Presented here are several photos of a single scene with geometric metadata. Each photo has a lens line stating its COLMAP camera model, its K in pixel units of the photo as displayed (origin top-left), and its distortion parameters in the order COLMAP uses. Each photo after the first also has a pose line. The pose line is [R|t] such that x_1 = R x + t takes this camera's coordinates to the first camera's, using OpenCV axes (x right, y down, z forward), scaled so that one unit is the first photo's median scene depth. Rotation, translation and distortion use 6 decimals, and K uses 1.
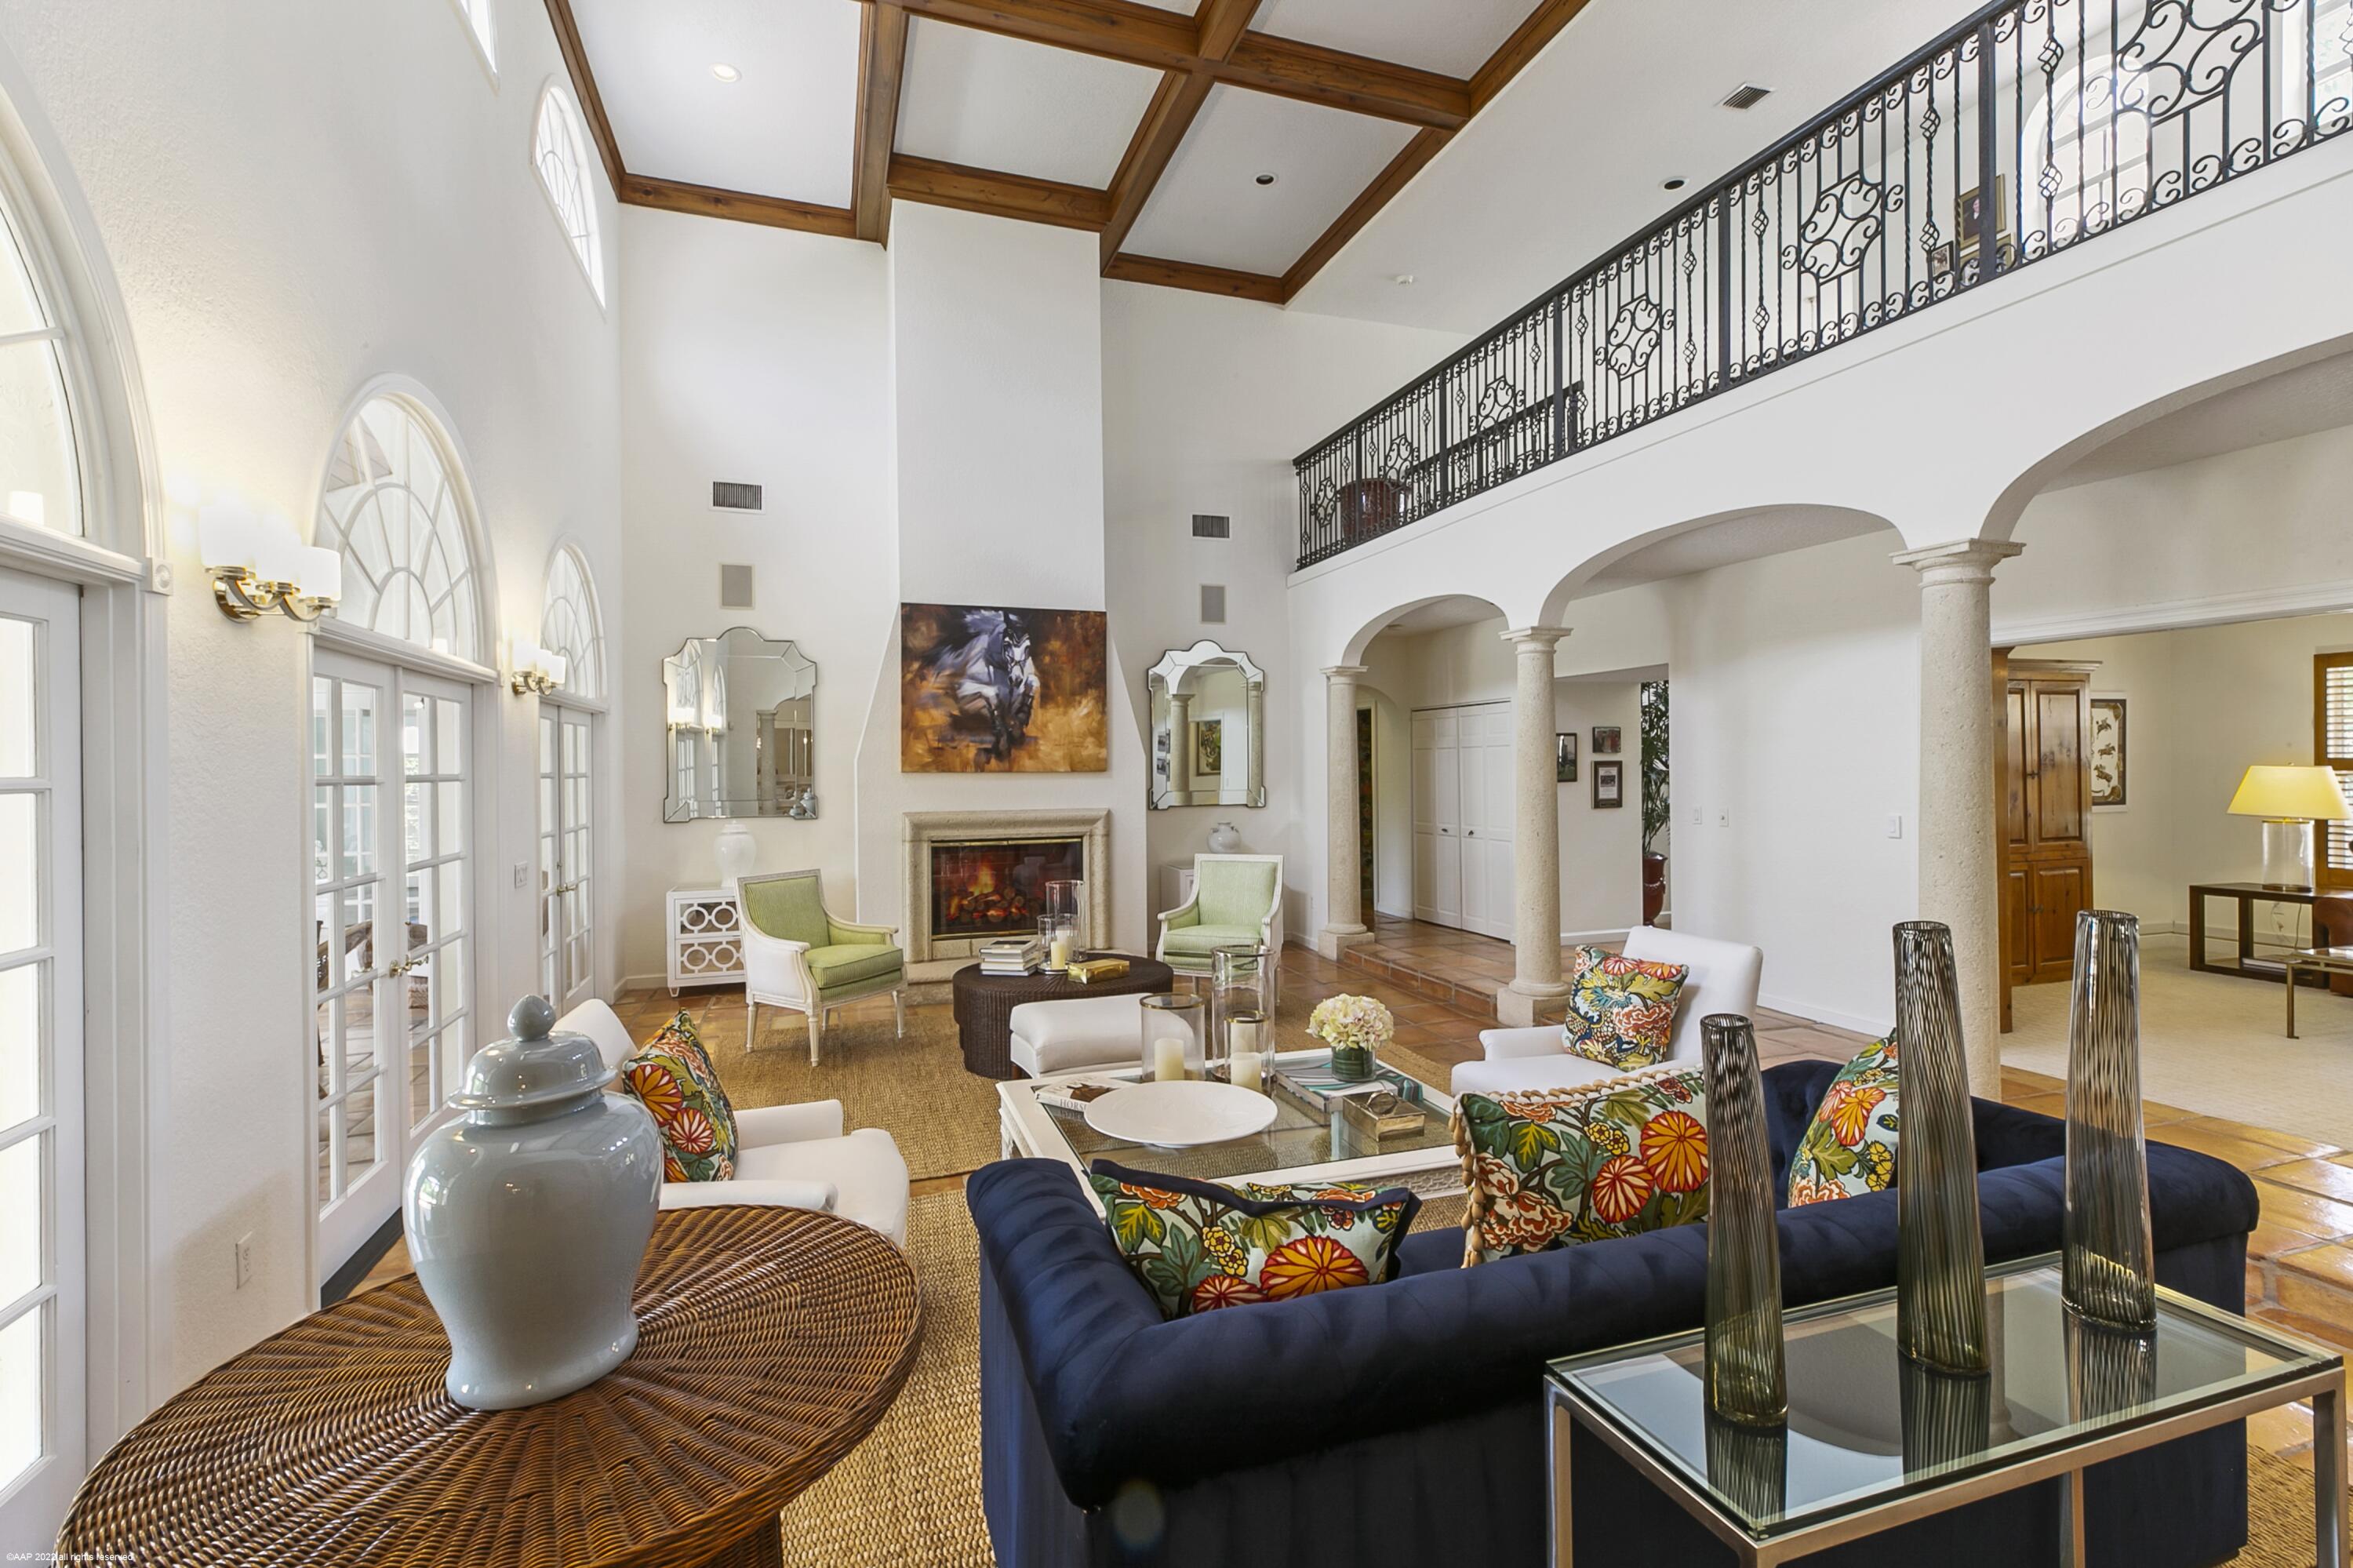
lens RADIAL K [[1086.2, 0, 1186.9], [0, 1086.2, 771.4], [0, 0, 1]] dist [0.006360, 0.001061]
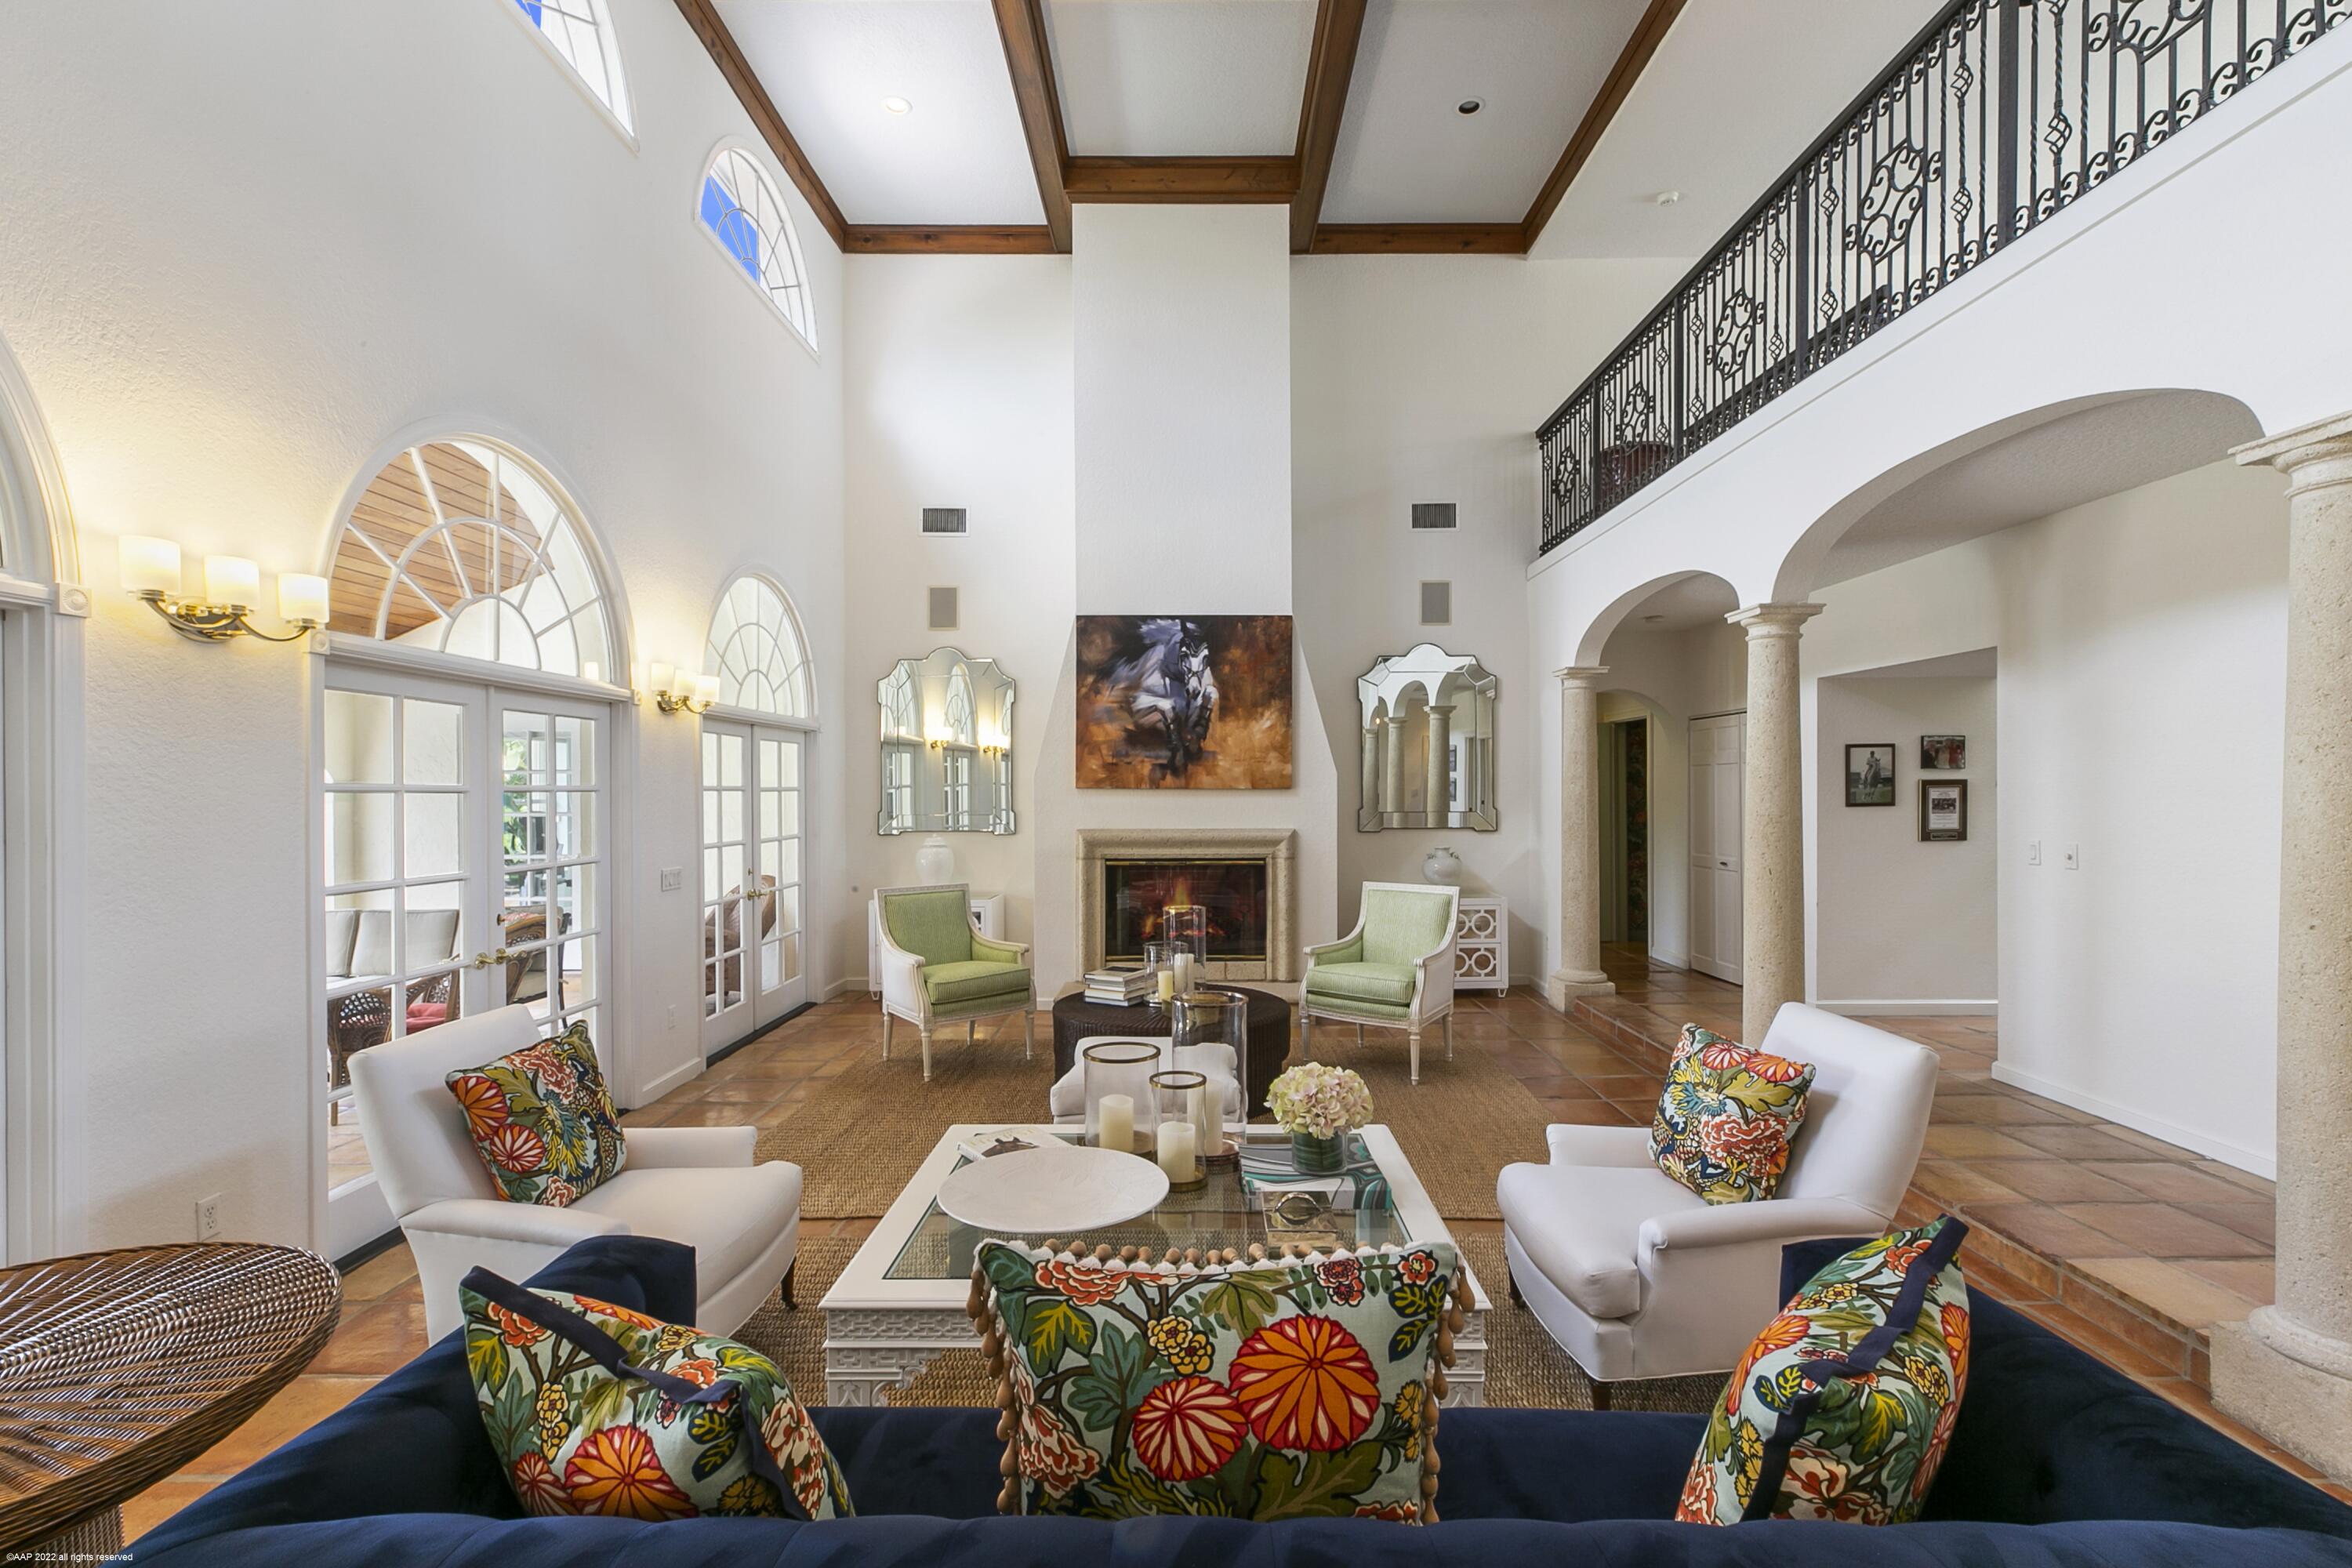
lens RADIAL K [[1091.2, 0, 1176.4], [0, 1091.2, 797.3], [0, 0, 1]] dist [0.006776, -0.000191]
pose [[0.941481, 0.008376, -0.336963, 0.168721], [-0.006833, 0.999960, 0.005765, 0.002803], [0.336997, -0.003125, 0.941500, 0.110326]]
